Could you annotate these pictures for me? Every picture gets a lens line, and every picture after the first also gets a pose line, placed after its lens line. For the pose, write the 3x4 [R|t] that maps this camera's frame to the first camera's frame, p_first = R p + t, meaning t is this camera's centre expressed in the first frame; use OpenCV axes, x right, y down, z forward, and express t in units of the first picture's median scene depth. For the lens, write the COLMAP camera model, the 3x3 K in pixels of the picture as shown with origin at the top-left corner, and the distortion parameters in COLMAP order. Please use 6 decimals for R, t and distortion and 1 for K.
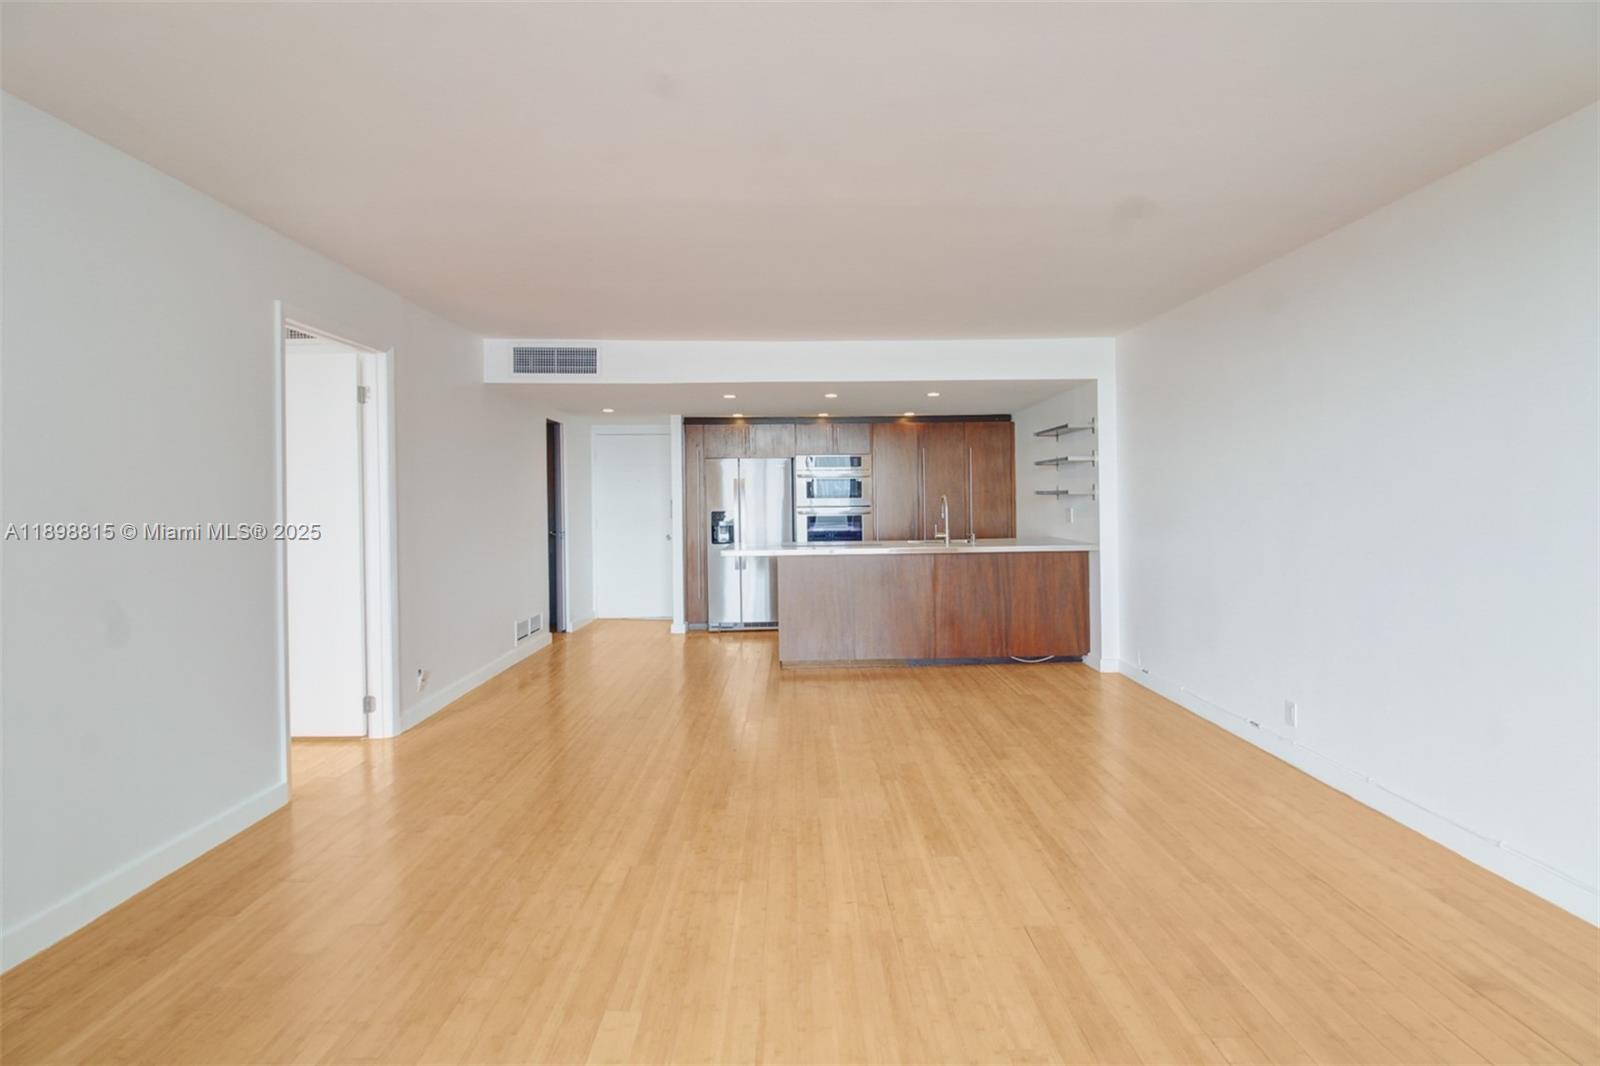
lens RADIAL K [[745.6, 0, 804.6], [0, 745.6, 514.0], [0, 0, 1]] dist [0.000079, -0.008977]
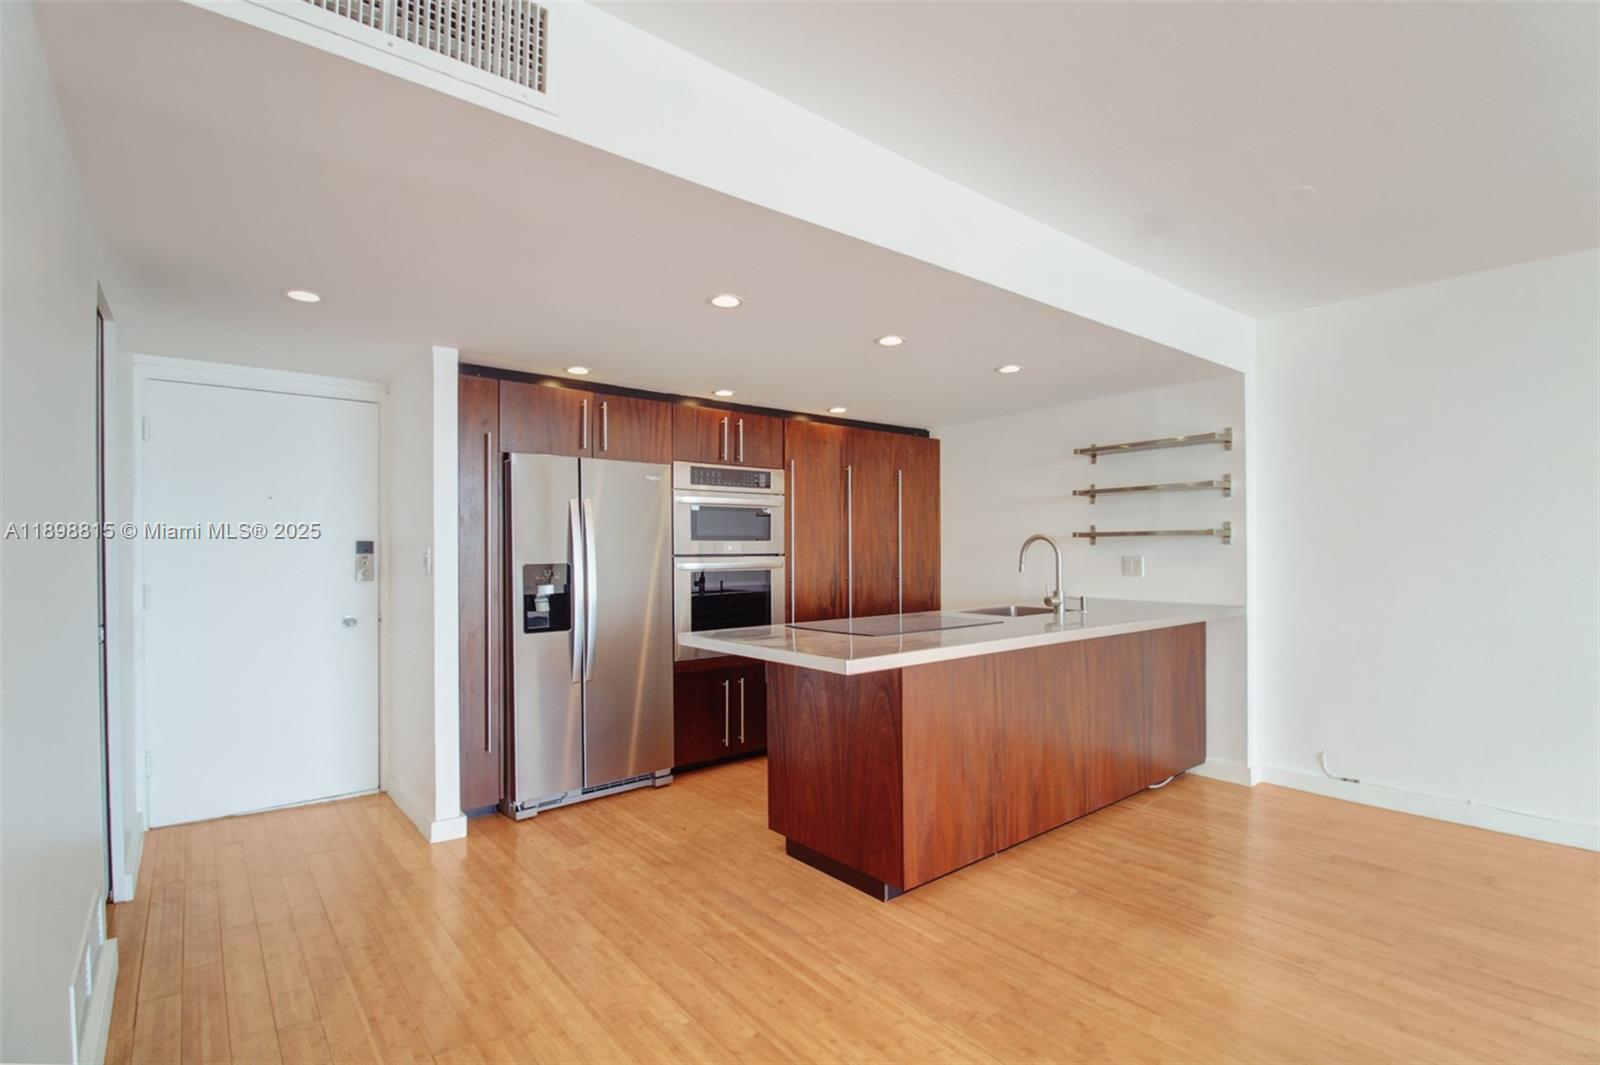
lens RADIAL K [[750.5, 0, 804.2], [0, 750.5, 552.7], [0, 0, 1]] dist [0.000968, 0.000104]
pose [[0.801898, 0.004039, 0.597448, -0.267342], [0.006914, 0.999847, -0.016039, -0.002231], [-0.597422, 0.016993, 0.801747, 0.511121]]
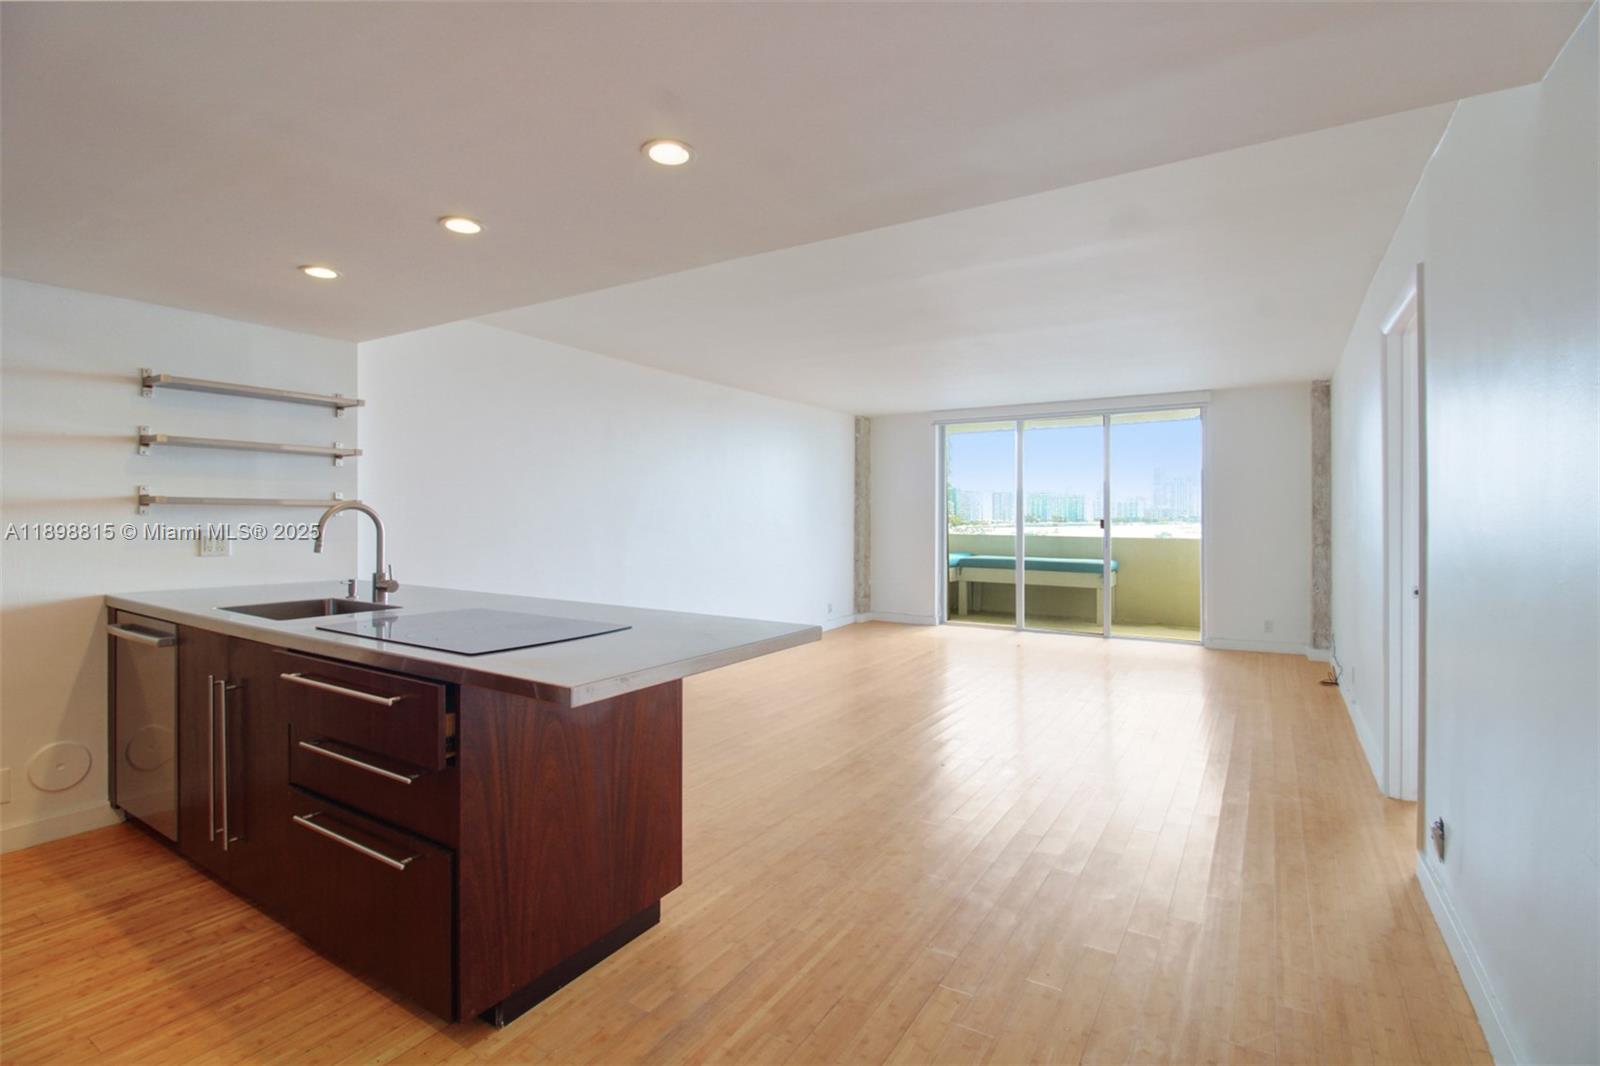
lens RADIAL K [[745.6, 0, 804.6], [0, 745.6, 514.0], [0, 0, 1]] dist [0.000079, -0.008977]
pose [[-0.826620, 0.008745, 0.562693, -0.251971], [0.012820, 0.999912, 0.003293, -0.014046], [-0.562615, 0.009936, -0.826659, 1.004348]]
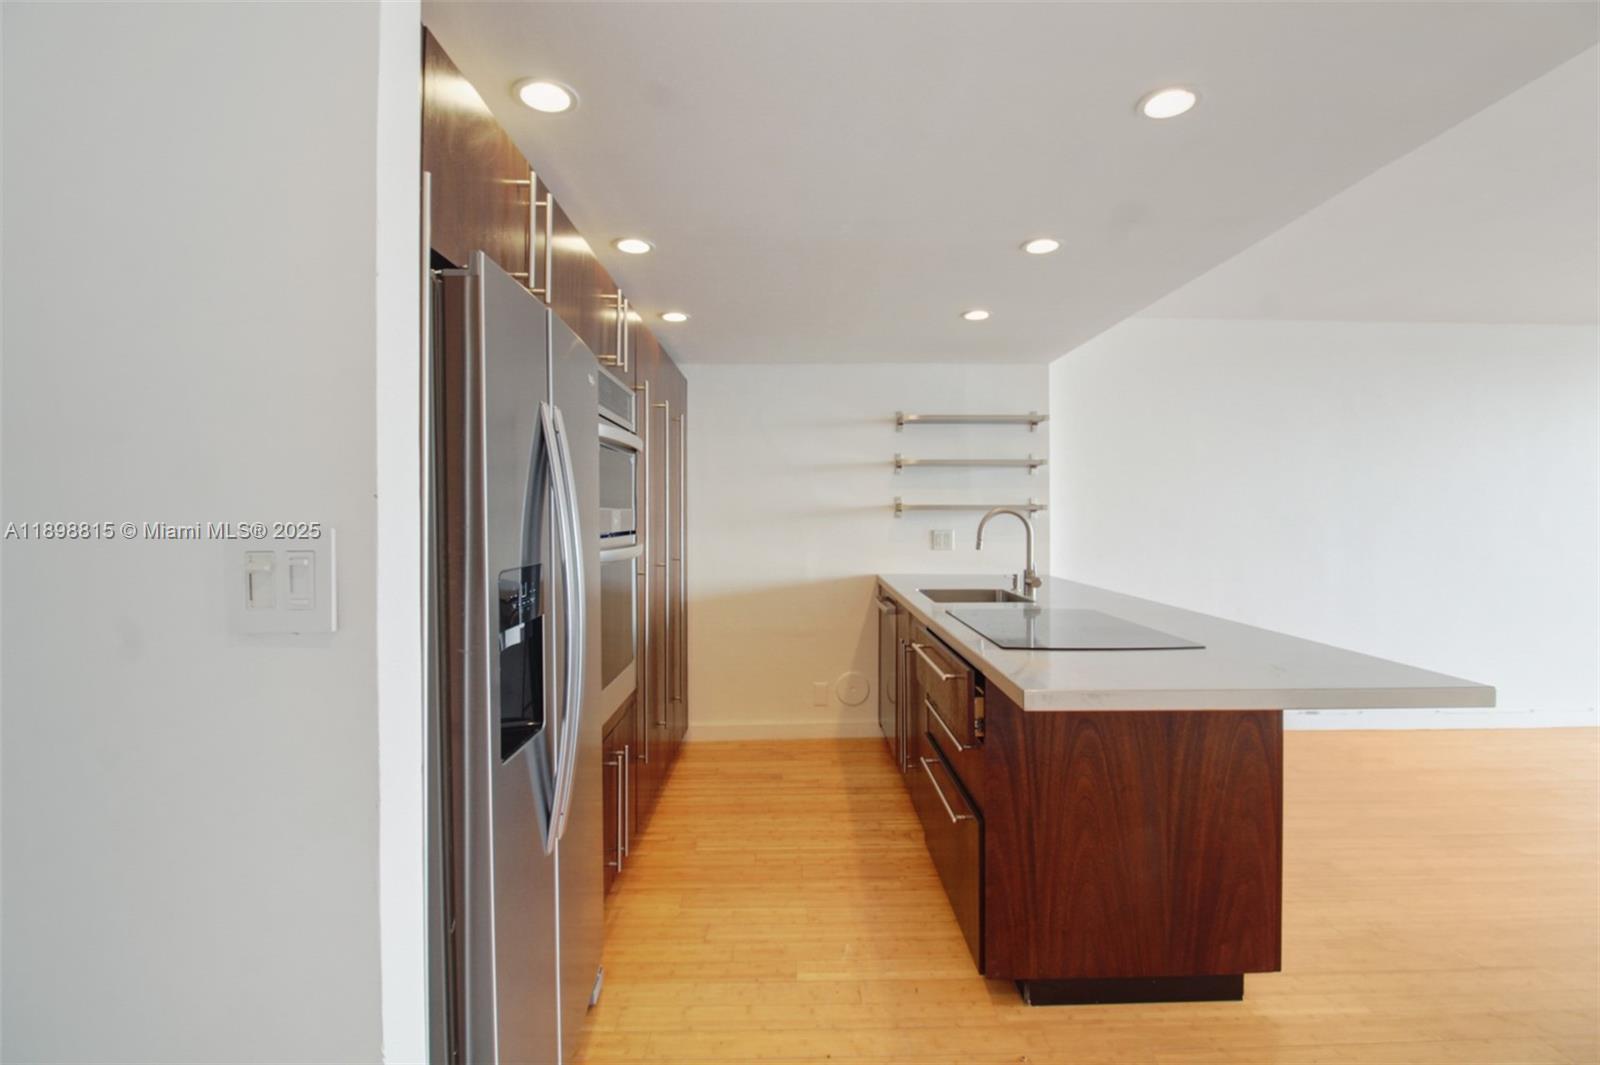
lens RADIAL K [[753.9, 0, 799.5], [0, 753.9, 520.3], [0, 0, 1]] dist [0.000319, -0.009650]
pose [[0.027042, 0.003613, 0.999628, -0.295615], [0.015098, 0.999878, -0.004023, -0.014039], [-0.999520, 0.015201, 0.026984, 0.927705]]
